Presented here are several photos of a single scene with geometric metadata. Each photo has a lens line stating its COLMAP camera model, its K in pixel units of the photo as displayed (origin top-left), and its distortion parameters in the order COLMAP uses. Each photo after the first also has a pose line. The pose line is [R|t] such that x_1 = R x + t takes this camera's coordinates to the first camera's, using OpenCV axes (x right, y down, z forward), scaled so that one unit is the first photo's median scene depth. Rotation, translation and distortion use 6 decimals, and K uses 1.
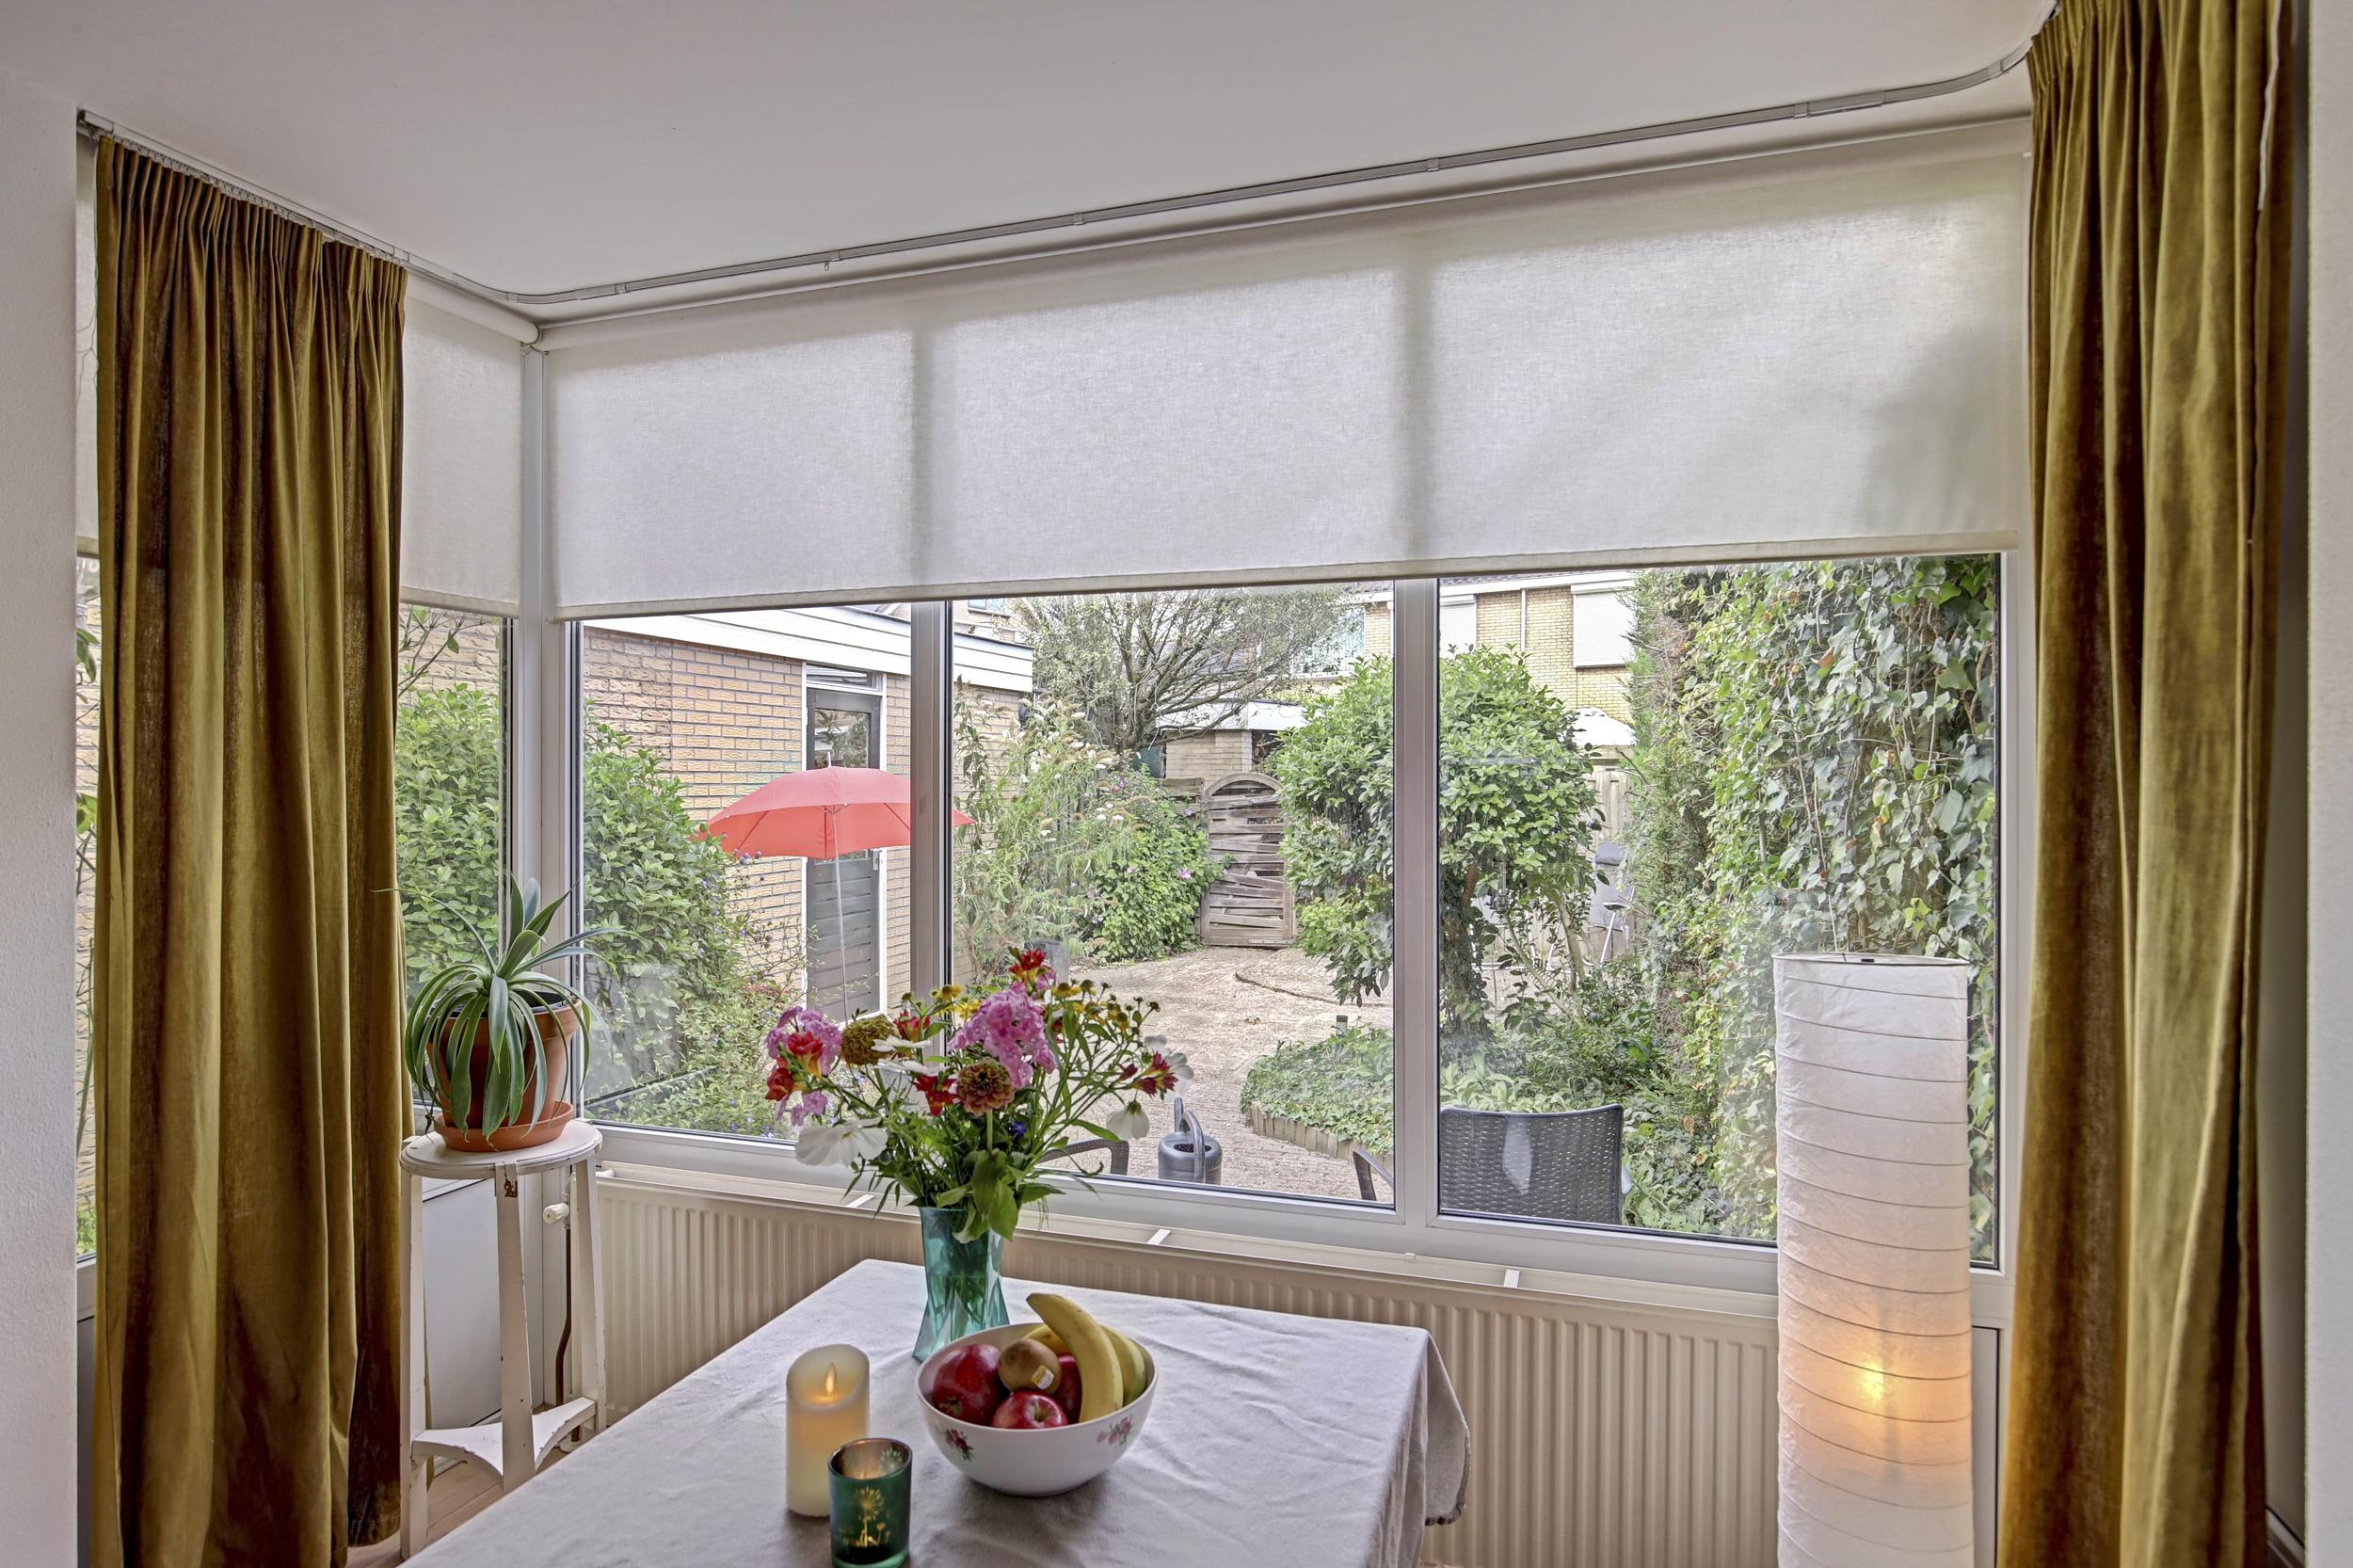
lens RADIAL K [[1300.8, 0, 1175.4], [0, 1300.8, 796.4], [0, 0, 1]] dist [-0.026218, 0.007049]
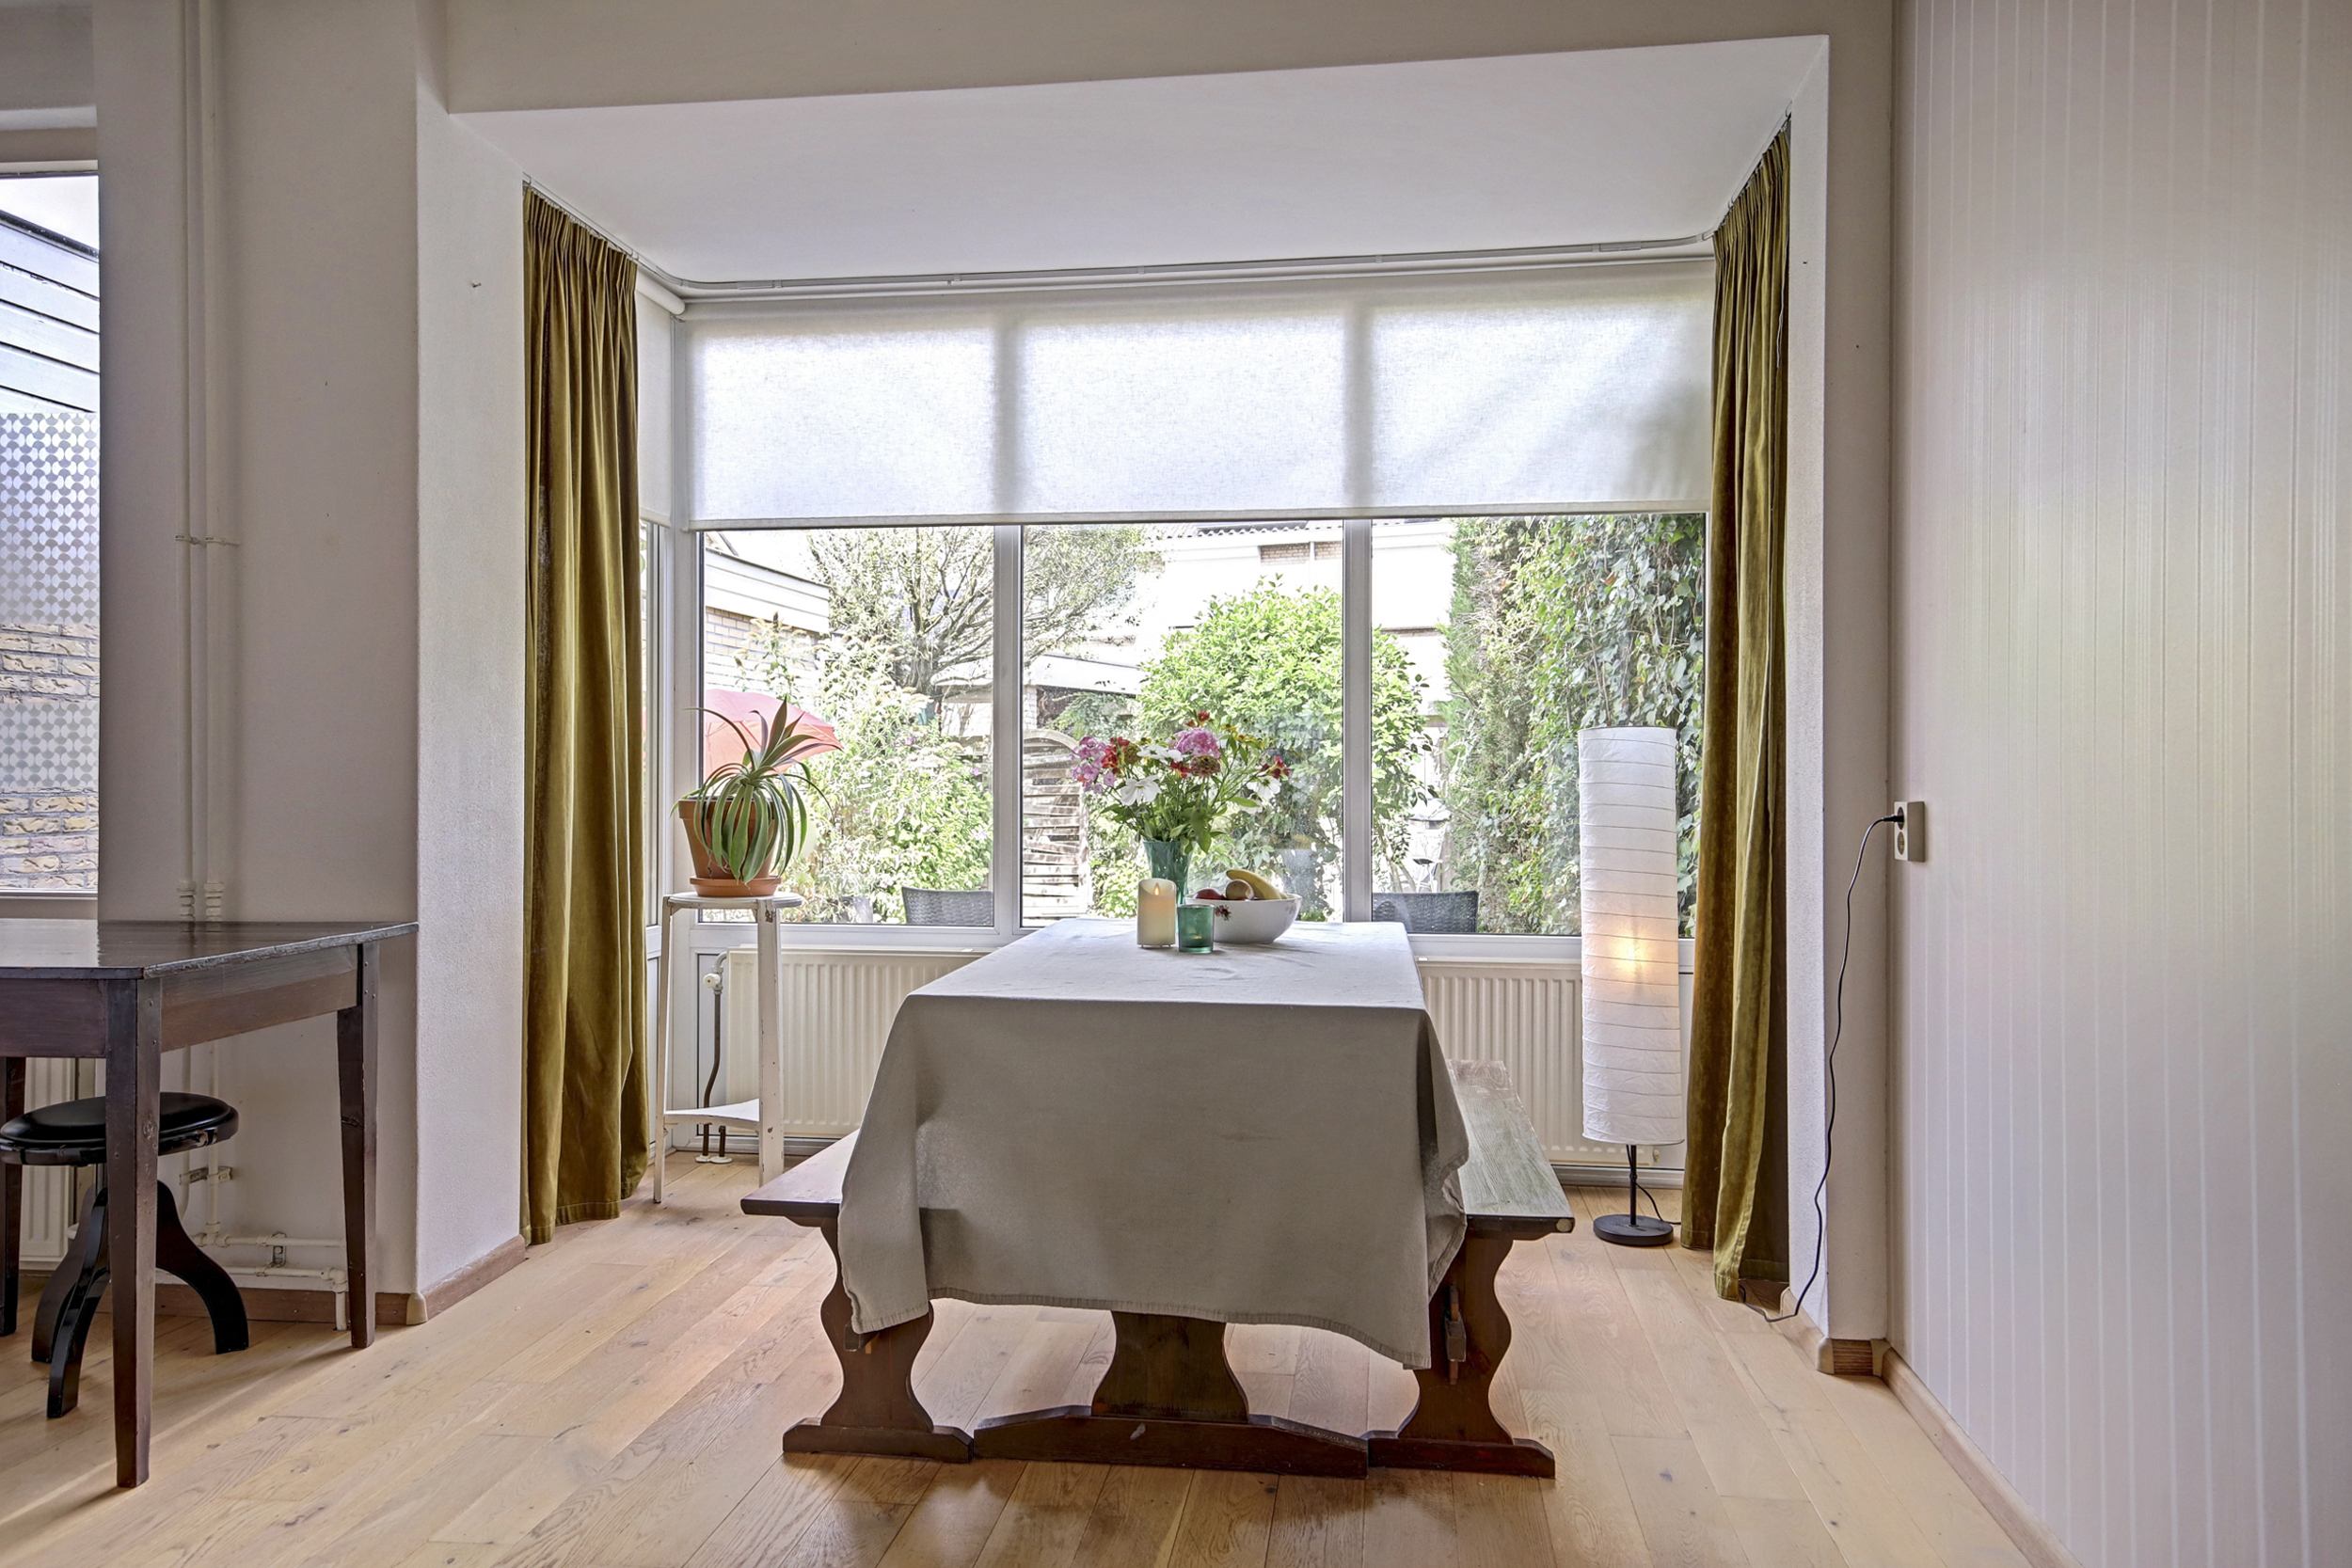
lens RADIAL K [[1545.6, 0, 1180.3], [0, 1545.6, 782.7], [0, 0, 1]] dist [0.001950, 0.001339]
pose [[0.983200, -0.000397, 0.182532, -0.321452], [0.000328, 1.000000, 0.000411, 0.129697], [-0.182532, -0.000344, 0.983200, -0.686942]]
